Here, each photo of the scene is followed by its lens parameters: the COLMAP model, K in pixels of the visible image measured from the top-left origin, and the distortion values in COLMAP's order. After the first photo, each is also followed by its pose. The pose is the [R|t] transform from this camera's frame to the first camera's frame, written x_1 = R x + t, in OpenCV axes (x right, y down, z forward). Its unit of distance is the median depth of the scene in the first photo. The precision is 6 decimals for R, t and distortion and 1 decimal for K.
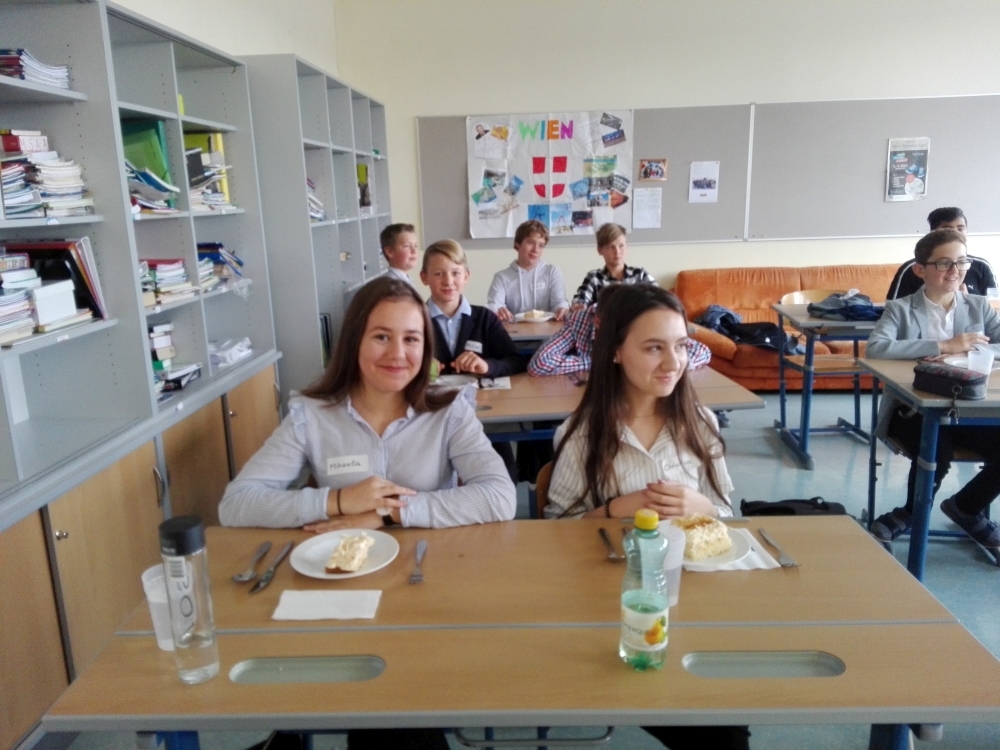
lens RADIAL K [[789.8, 0, 495.8], [0, 789.8, 387.1], [0, 0, 1]] dist [0.119143, -0.200545]
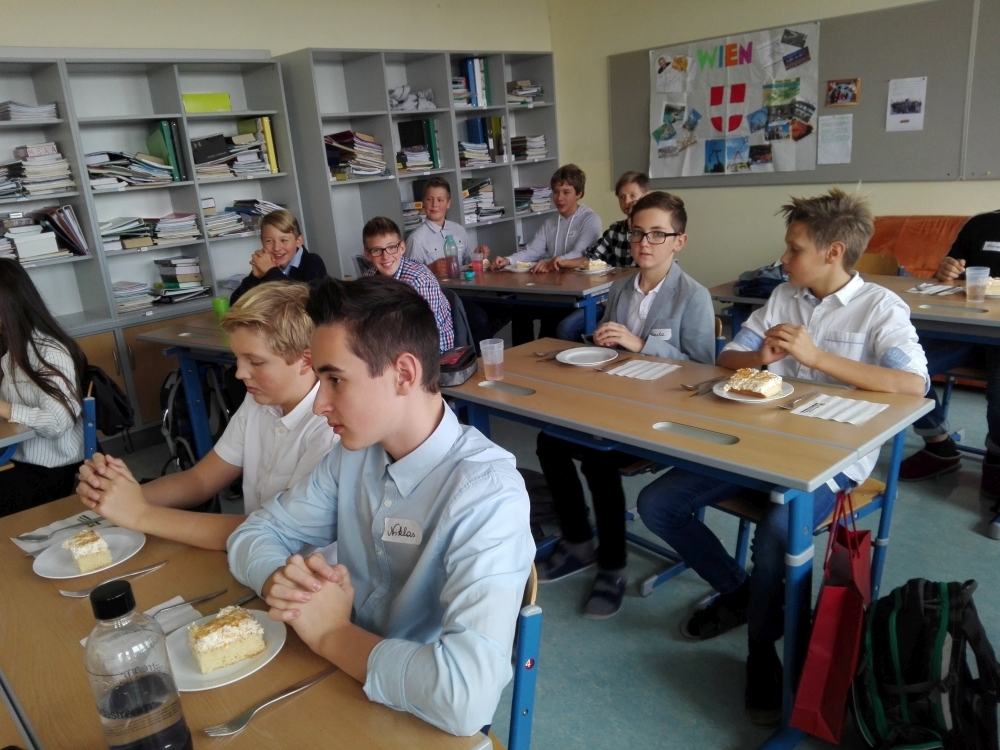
lens RADIAL K [[789.8, 0, 495.8], [0, 789.8, 387.1], [0, 0, 1]] dist [0.119143, -0.200545]
pose [[0.747006, 0.163260, -0.644459, 0.513731], [-0.096252, 0.985724, 0.138145, -0.052222], [0.657813, -0.041165, 0.752056, 0.126912]]
